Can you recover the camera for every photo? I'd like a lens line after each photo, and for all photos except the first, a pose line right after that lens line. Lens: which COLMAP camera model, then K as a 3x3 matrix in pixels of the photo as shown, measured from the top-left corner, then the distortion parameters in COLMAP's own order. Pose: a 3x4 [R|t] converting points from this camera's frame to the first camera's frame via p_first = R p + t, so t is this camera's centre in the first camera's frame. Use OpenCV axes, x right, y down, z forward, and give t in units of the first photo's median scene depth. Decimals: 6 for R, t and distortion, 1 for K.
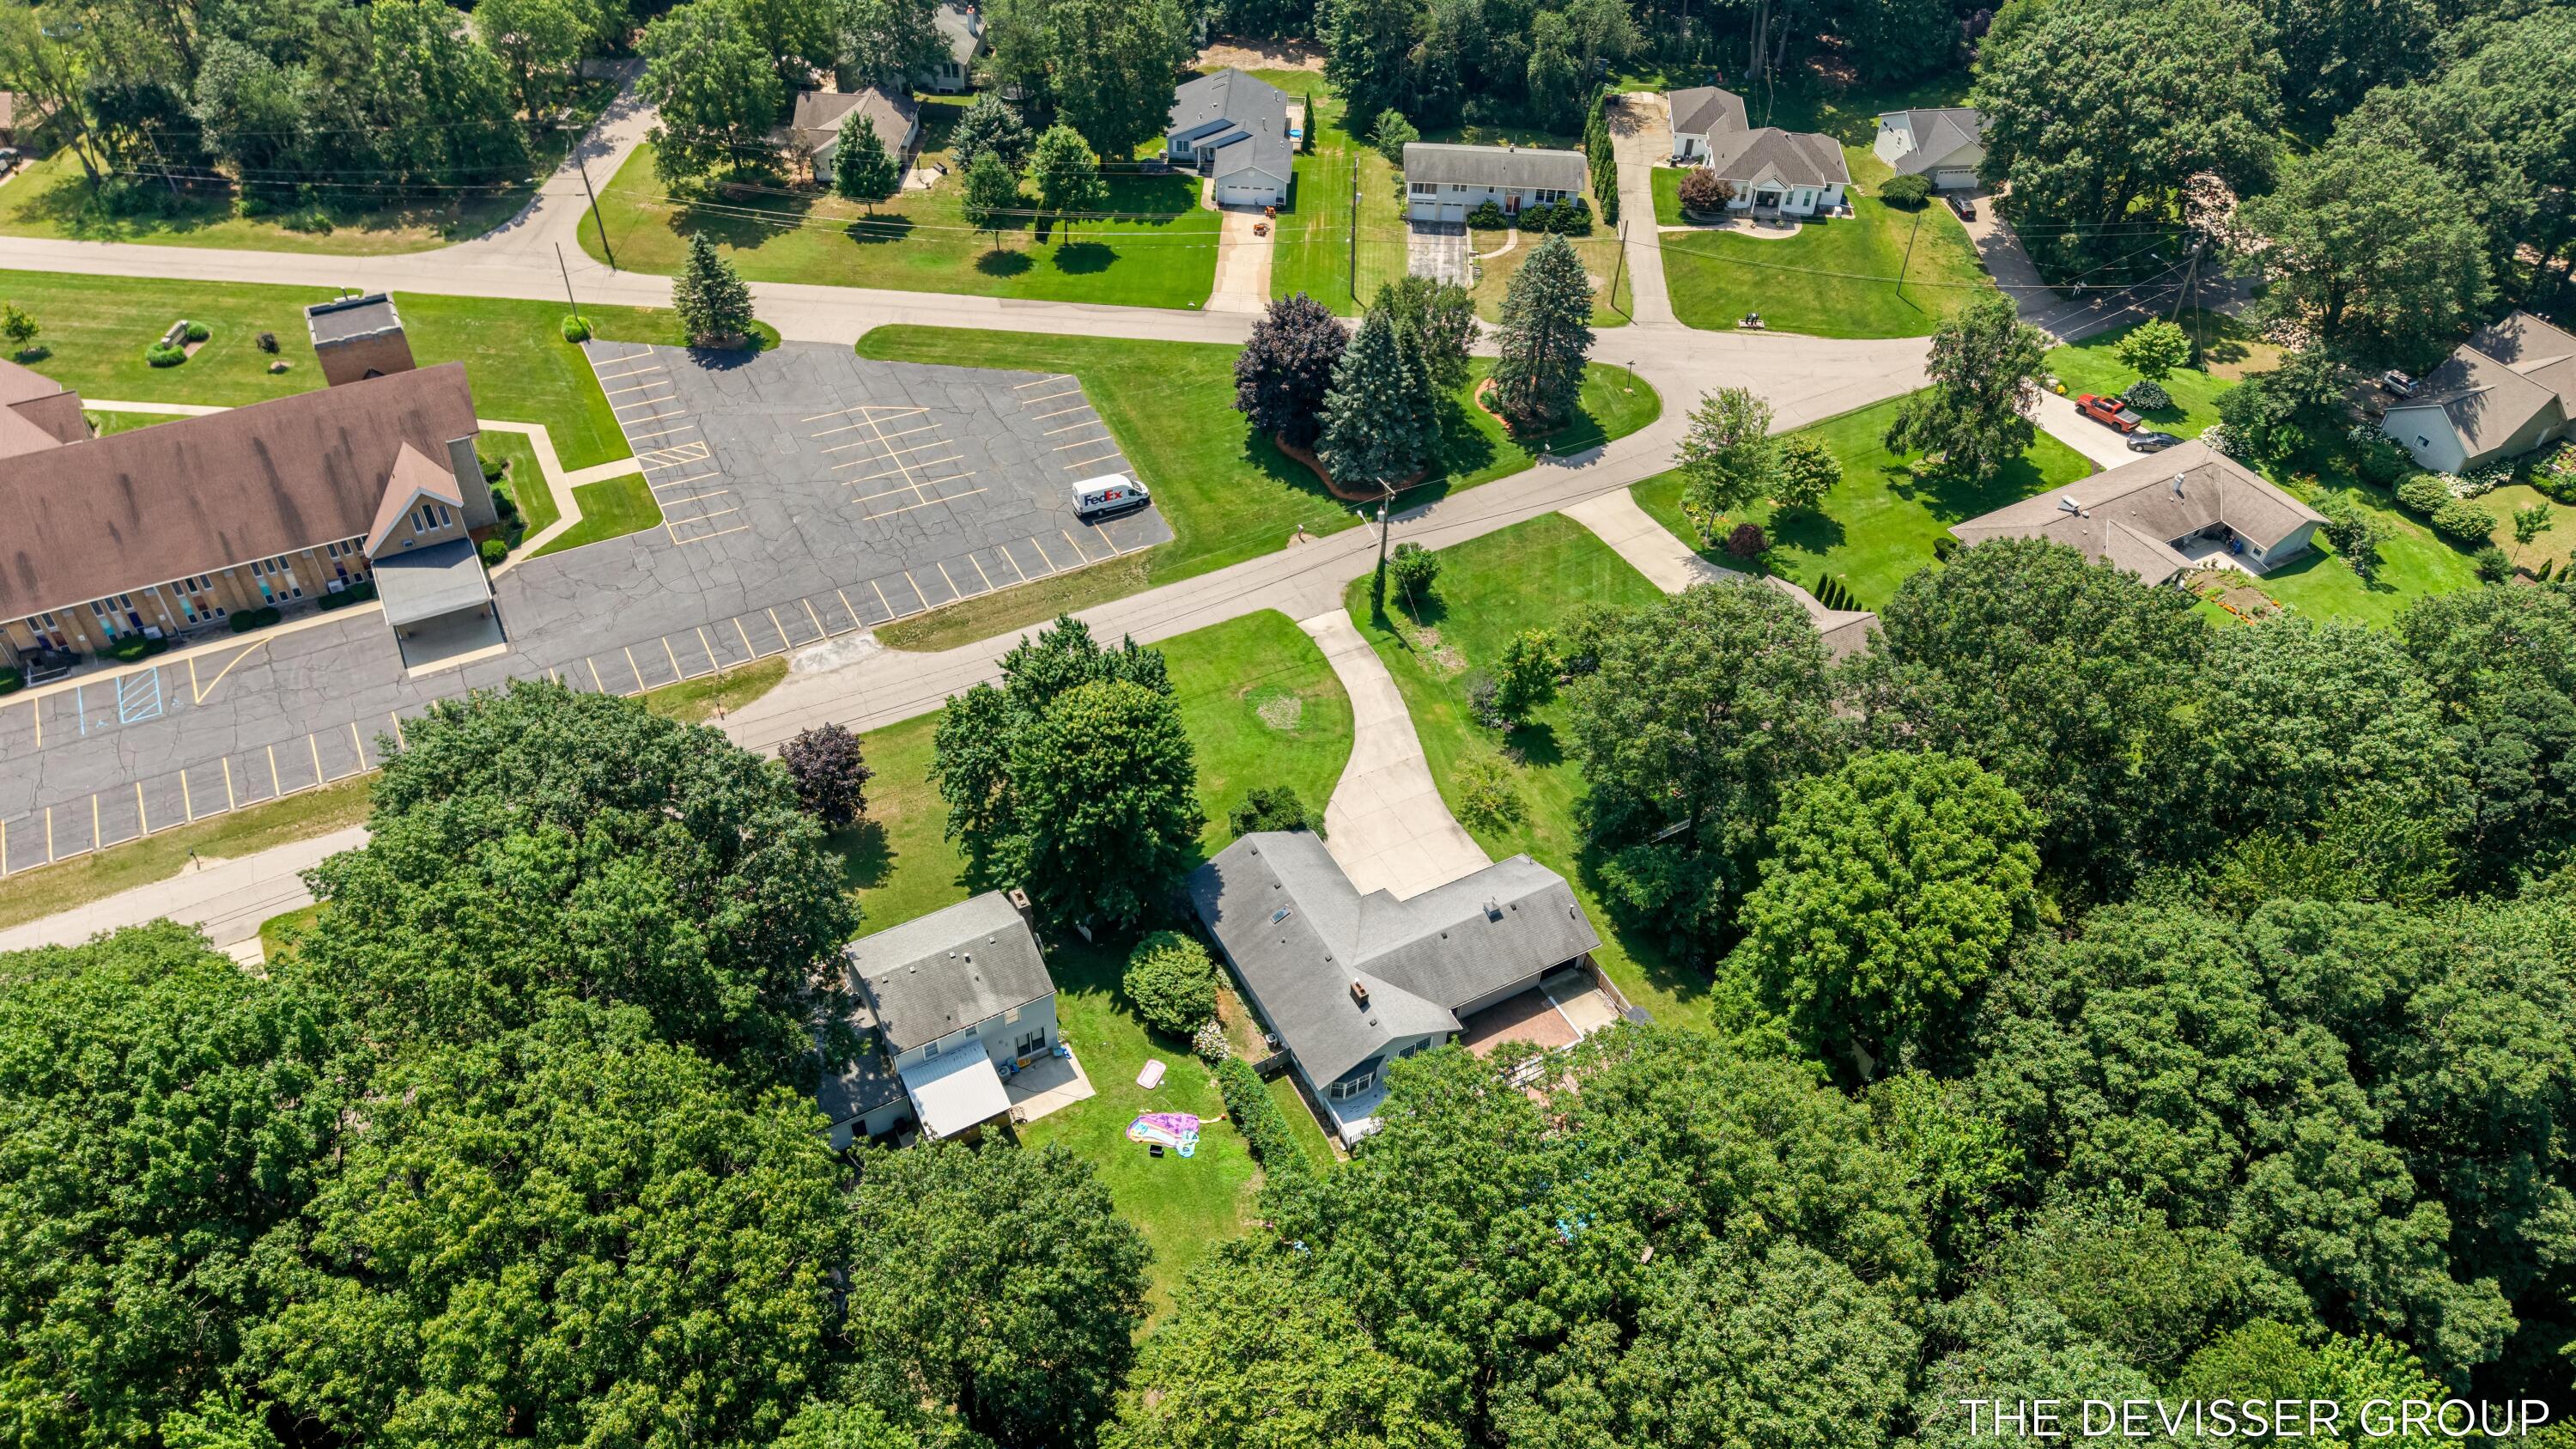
lens RADIAL K [[1743.6, 0, 1285.5], [0, 1743.6, 737.5], [0, 0, 1]] dist [0.043225, -0.057476]
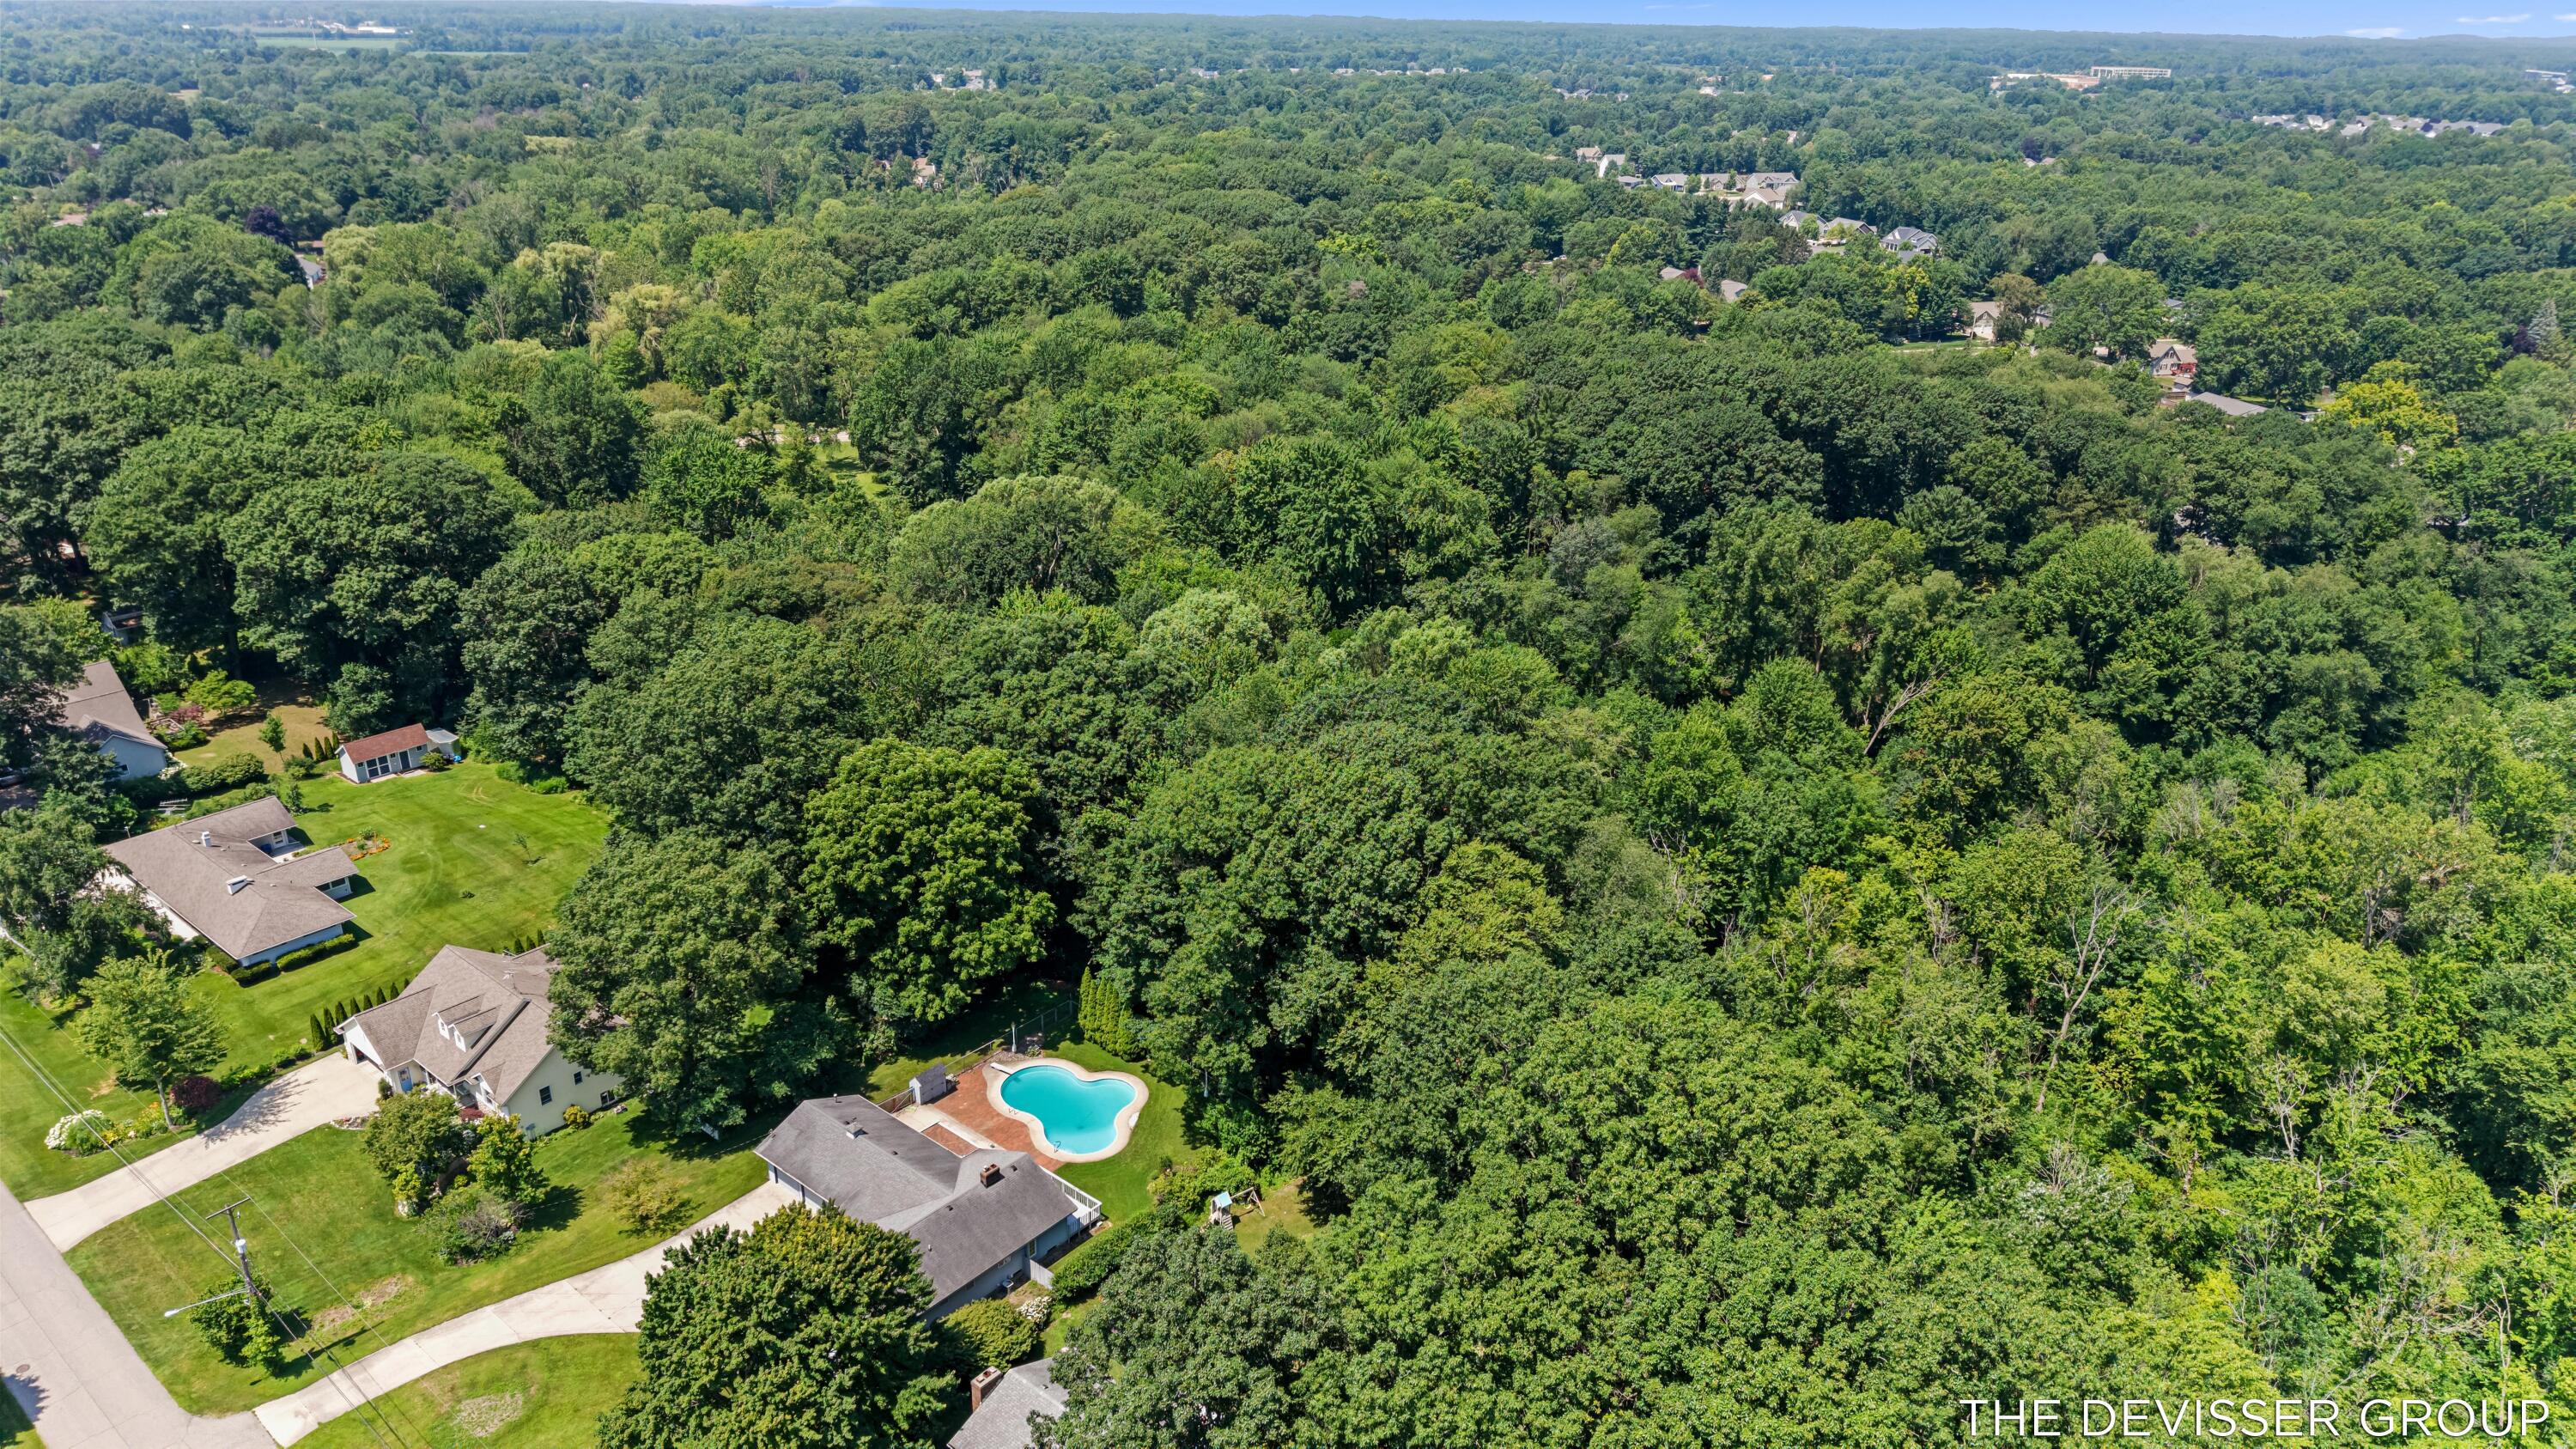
lens RADIAL K [[1719.2, 0, 1295.6], [0, 1719.2, 755.6], [0, 0, 1]] dist [0.026038, -0.029673]
pose [[-0.370004, -0.410258, 0.833538, -0.629584], [0.605730, 0.573749, 0.551274, -0.372385], [-0.704406, 0.708873, 0.036216, 0.477430]]
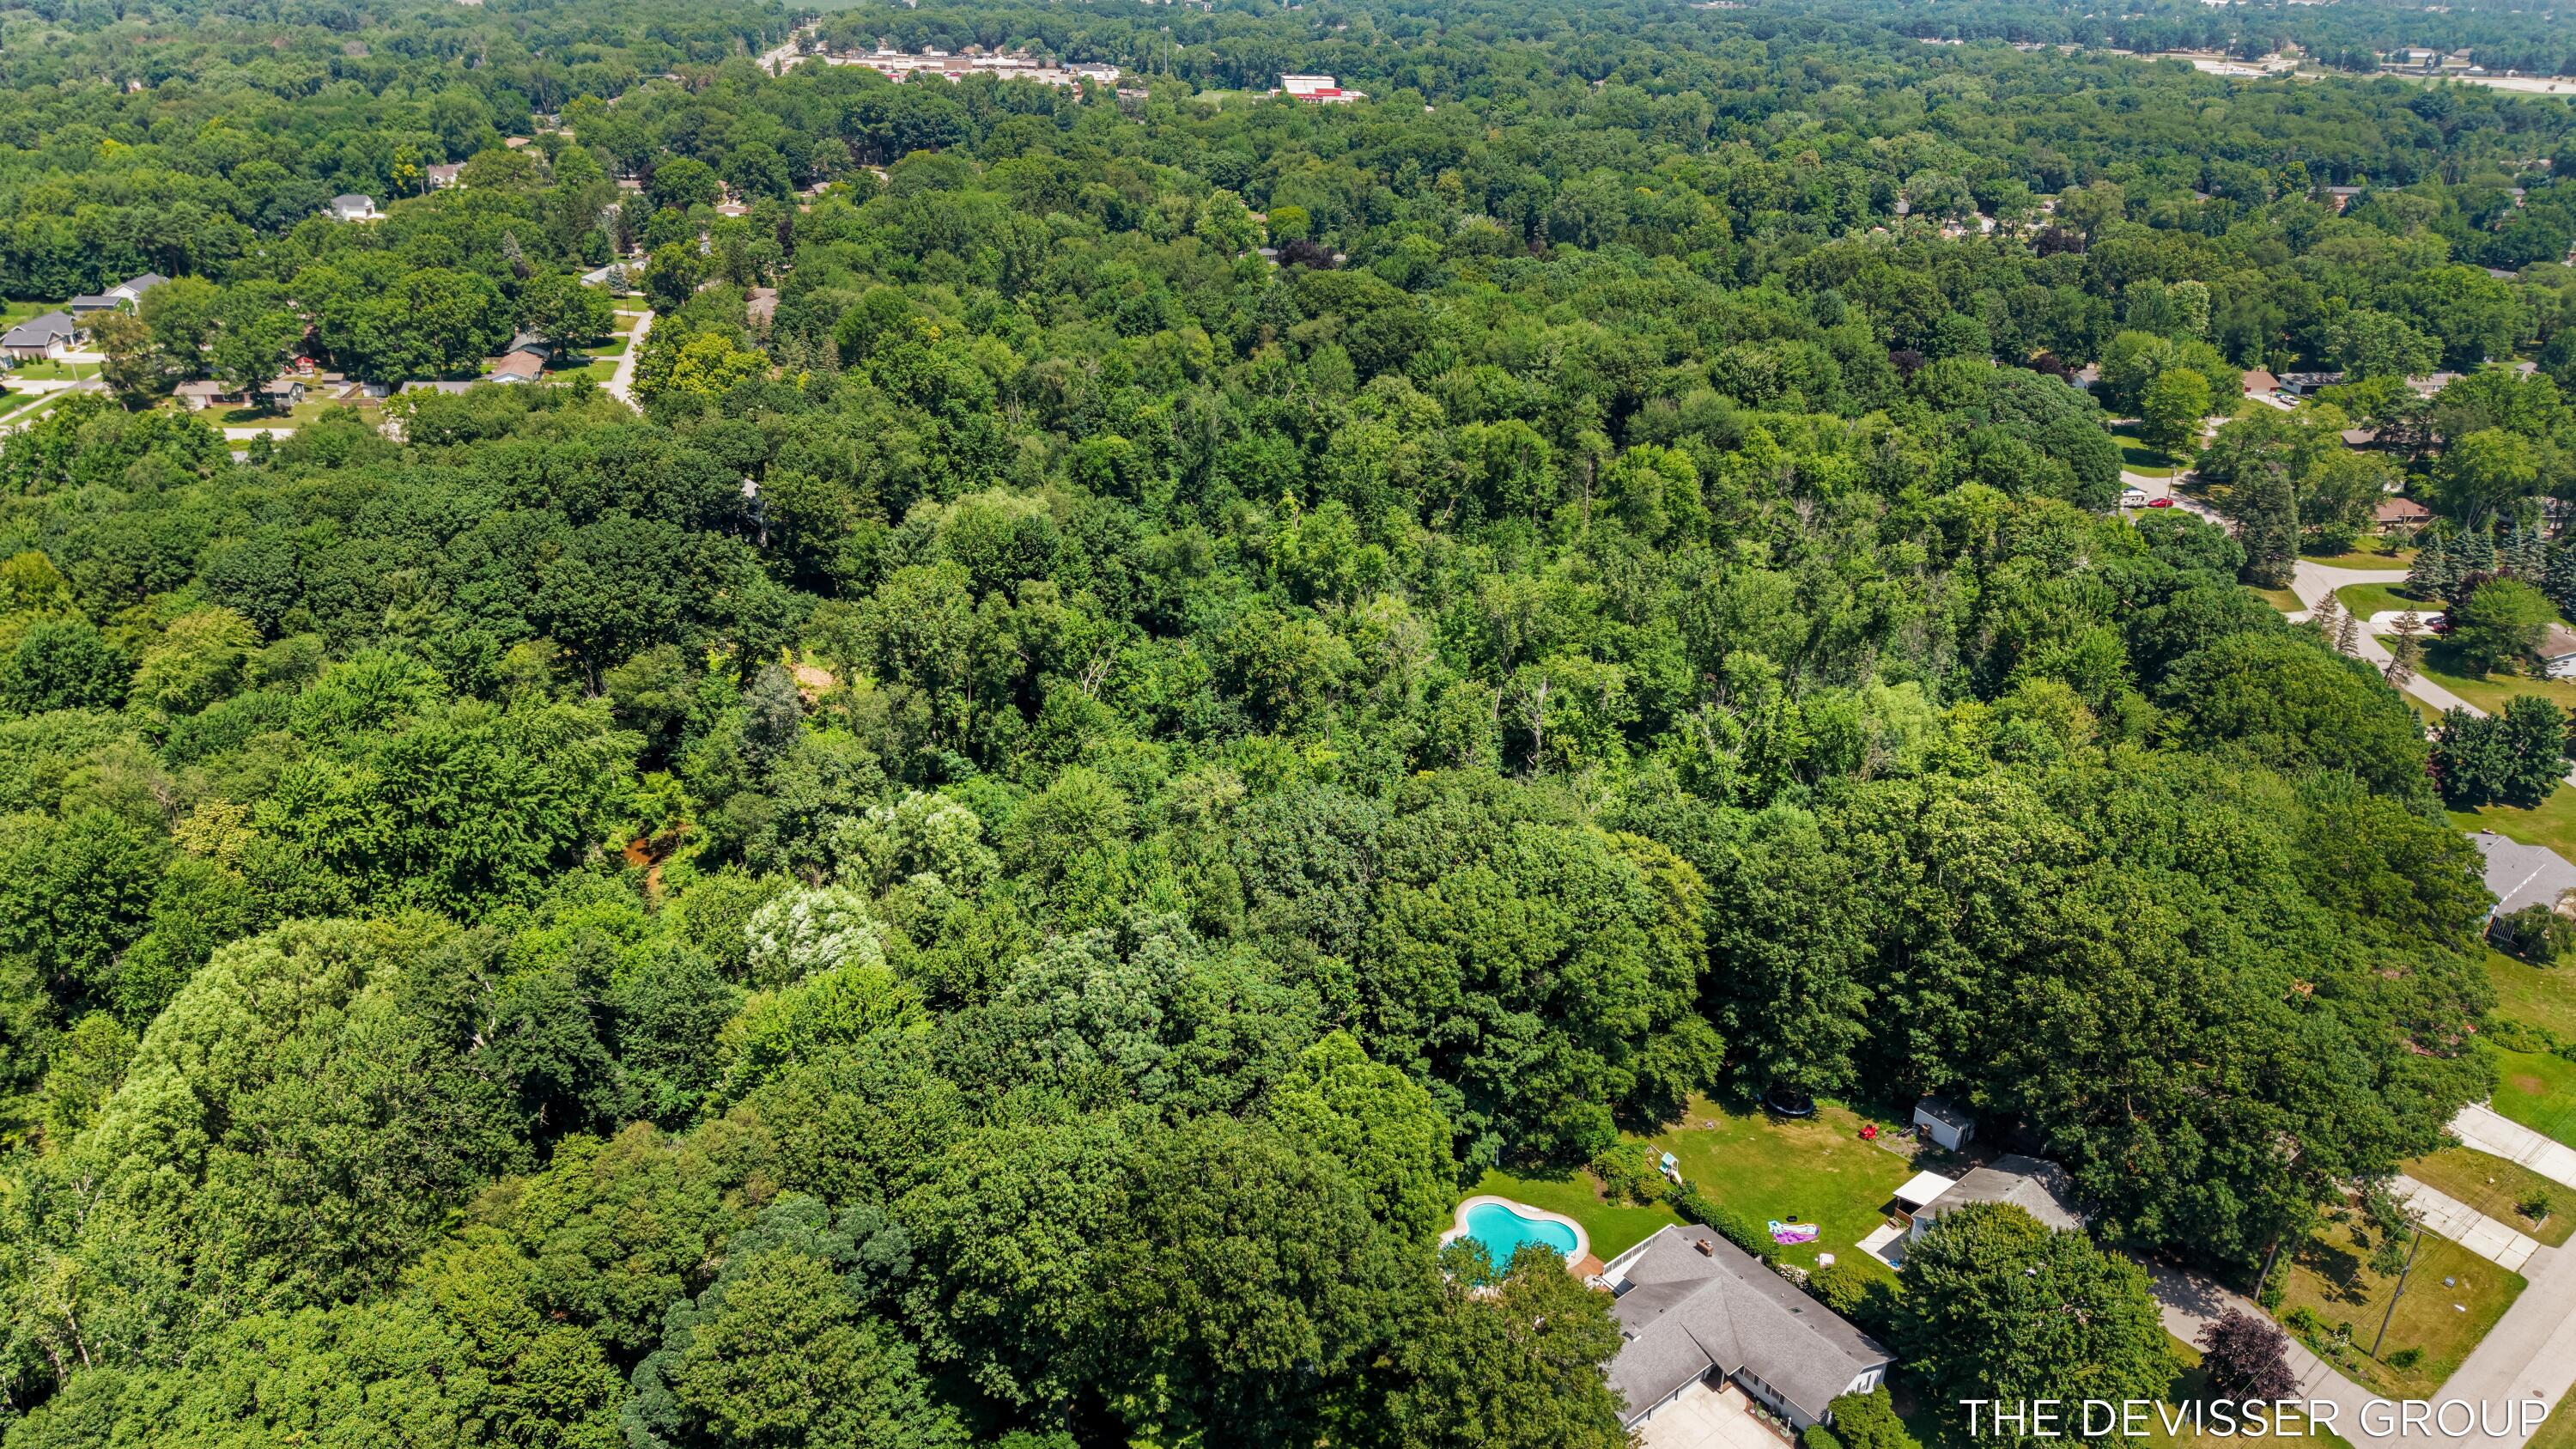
lens RADIAL K [[1743.6, 0, 1285.5], [0, 1743.6, 737.5], [0, 0, 1]] dist [0.043225, -0.057476]
pose [[-0.982320, 0.025094, -0.185520, 0.451016], [-0.162651, 0.376263, 0.912124, -0.882681], [0.092694, 0.926173, -0.365529, 0.828409]]
